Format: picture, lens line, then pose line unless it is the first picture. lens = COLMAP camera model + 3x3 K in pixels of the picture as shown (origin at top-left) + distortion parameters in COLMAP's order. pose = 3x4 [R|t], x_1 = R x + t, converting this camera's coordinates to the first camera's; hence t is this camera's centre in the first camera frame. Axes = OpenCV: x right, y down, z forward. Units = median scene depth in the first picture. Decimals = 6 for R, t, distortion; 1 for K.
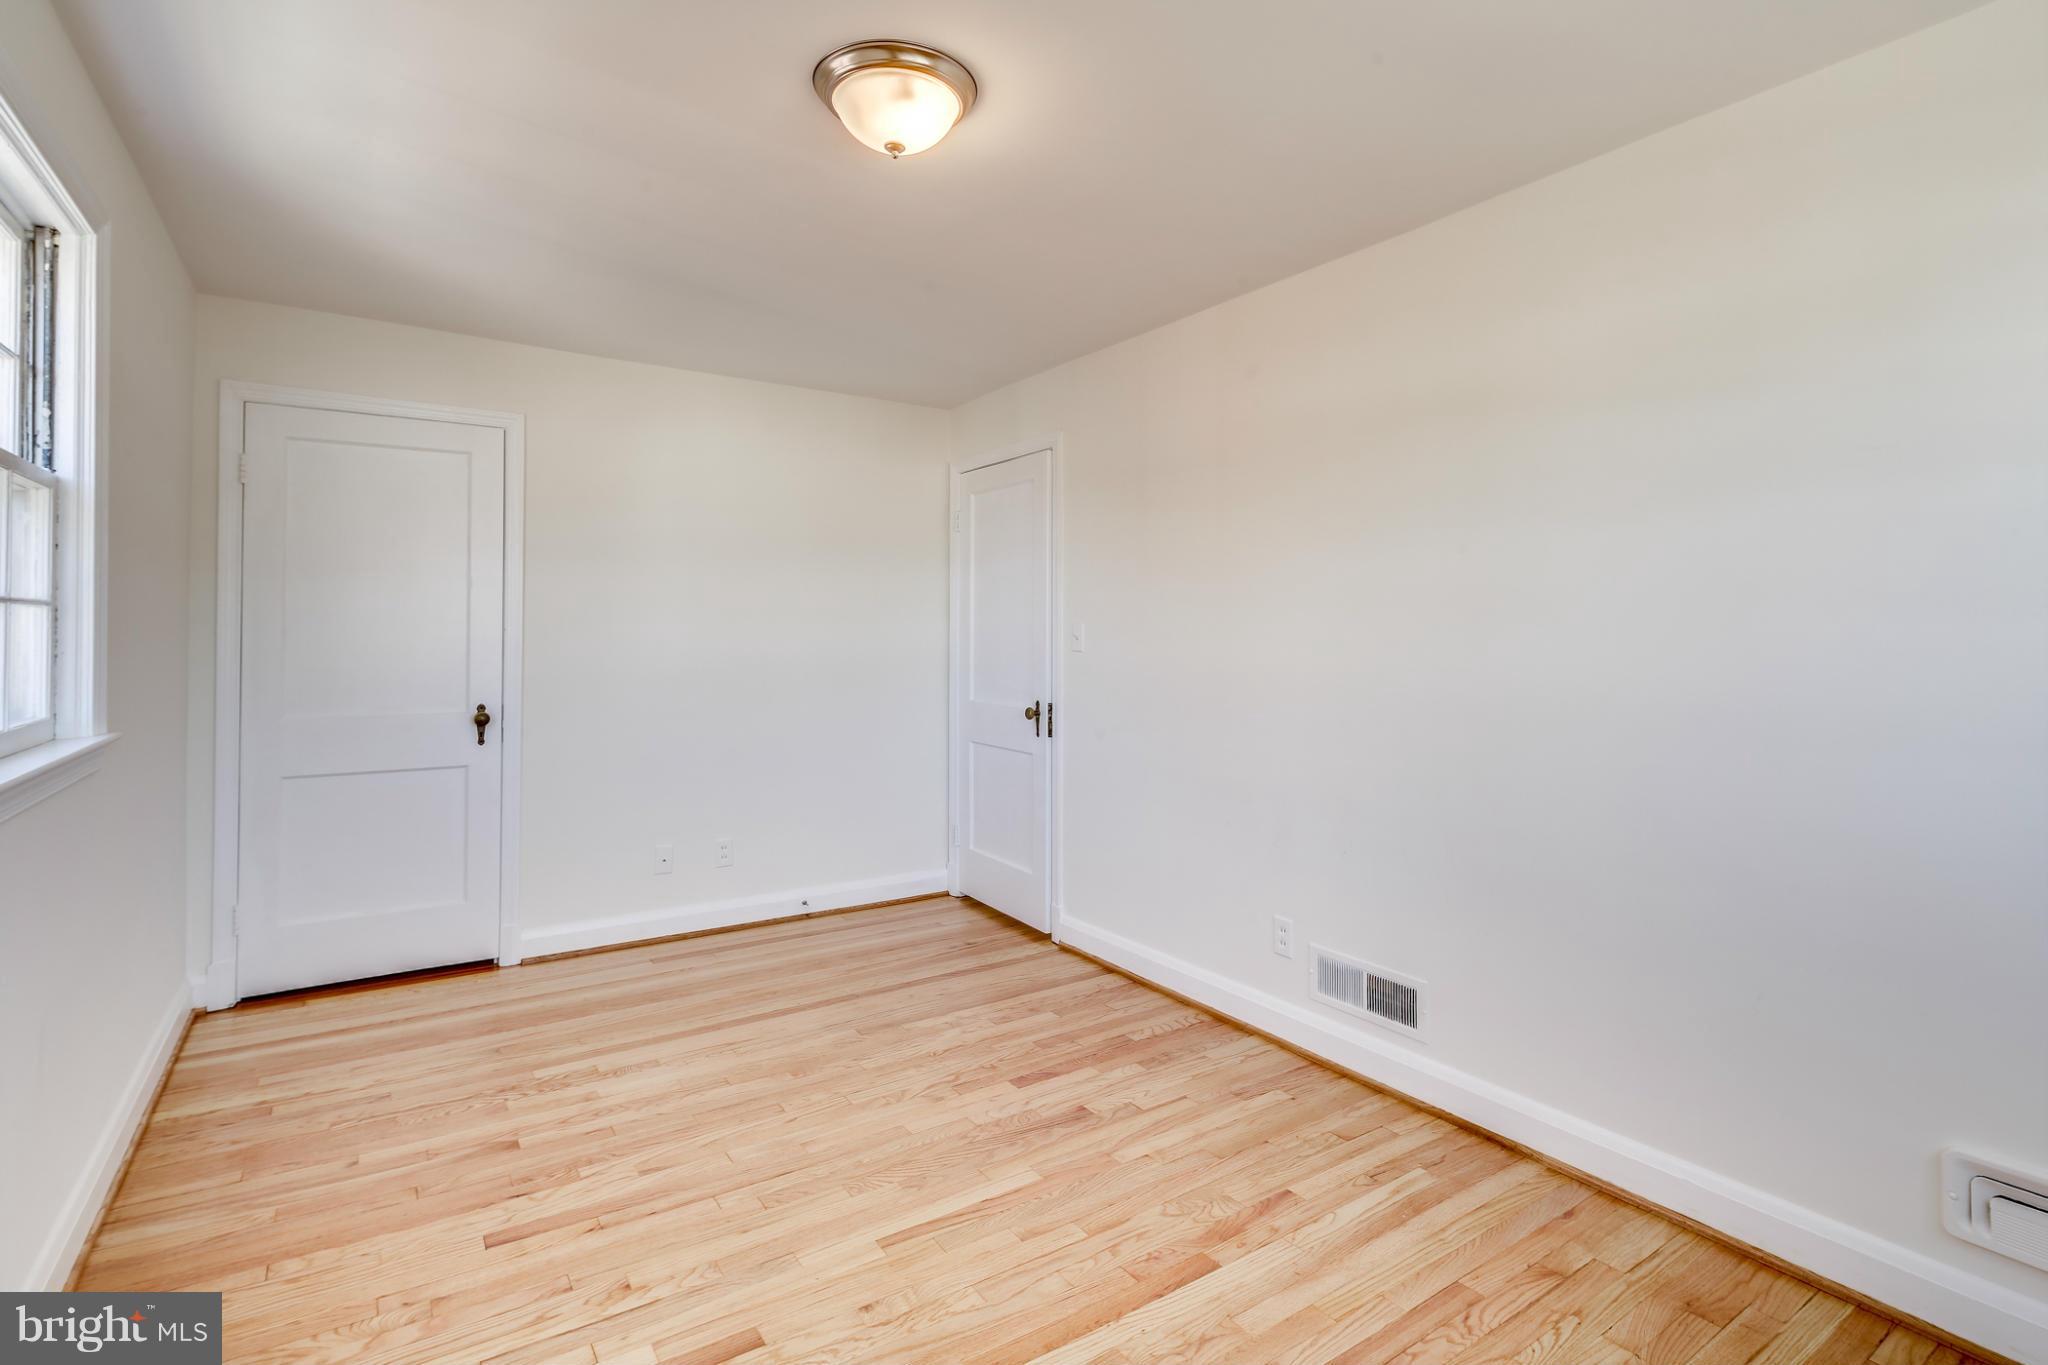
lens RADIAL K [[985.7, 0, 1026.7], [0, 985.7, 603.2], [0, 0, 1]] dist [0.002399, -0.001409]
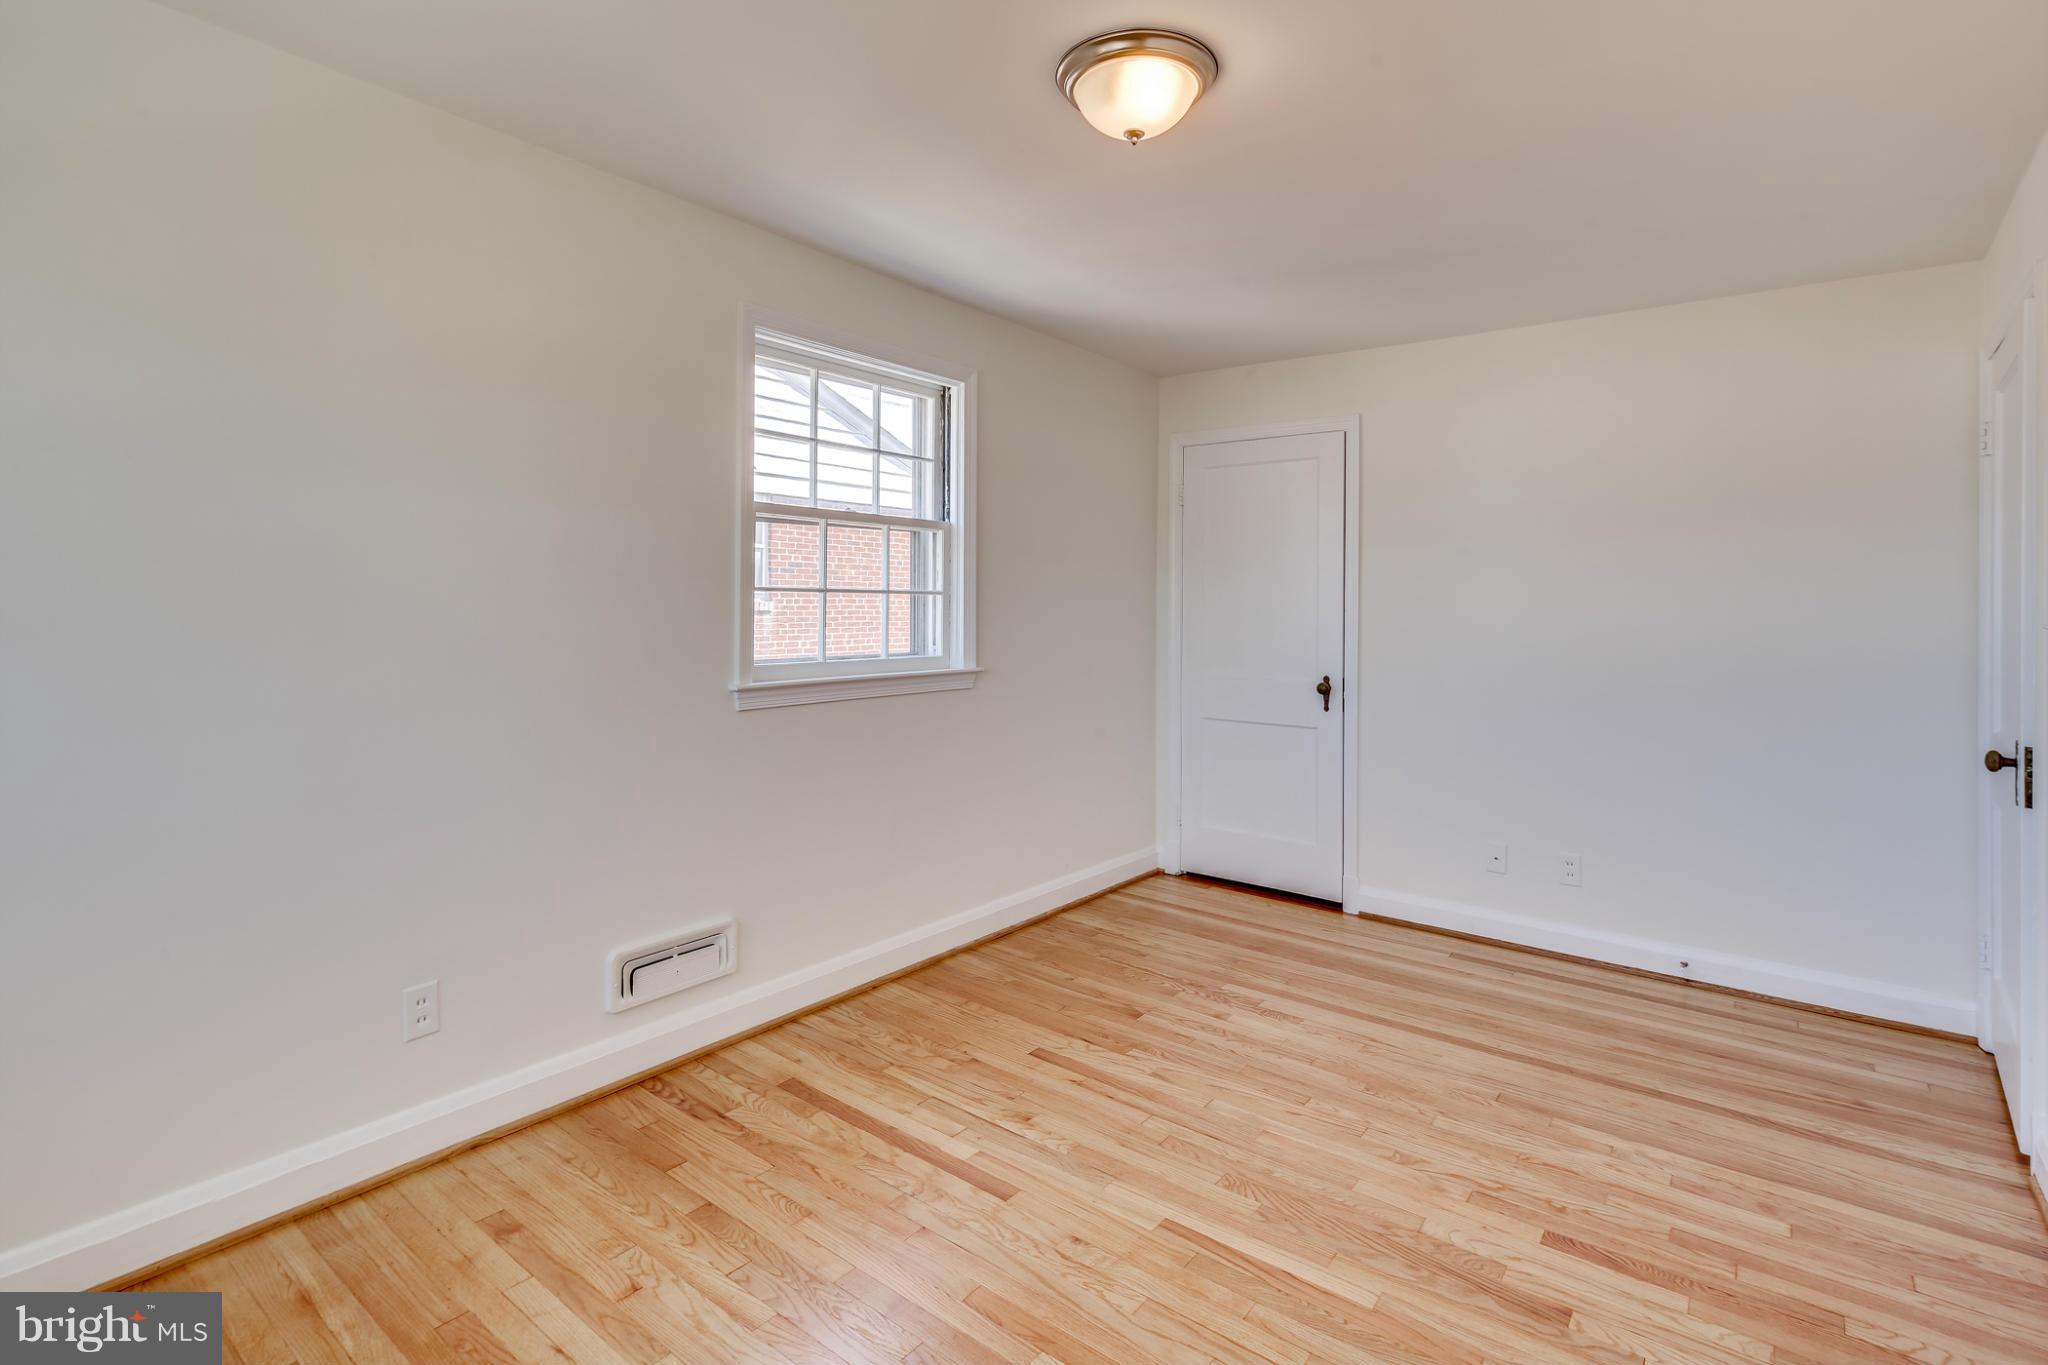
lens RADIAL K [[988.9, 0, 1020.9], [0, 988.9, 572.5], [0, 0, 1]] dist [0.003660, -0.002270]
pose [[0.312169, -0.029942, -0.949555, 0.590511], [0.016072, 0.999527, -0.026234, 0.009218], [0.949891, -0.007072, 0.312502, 0.415666]]
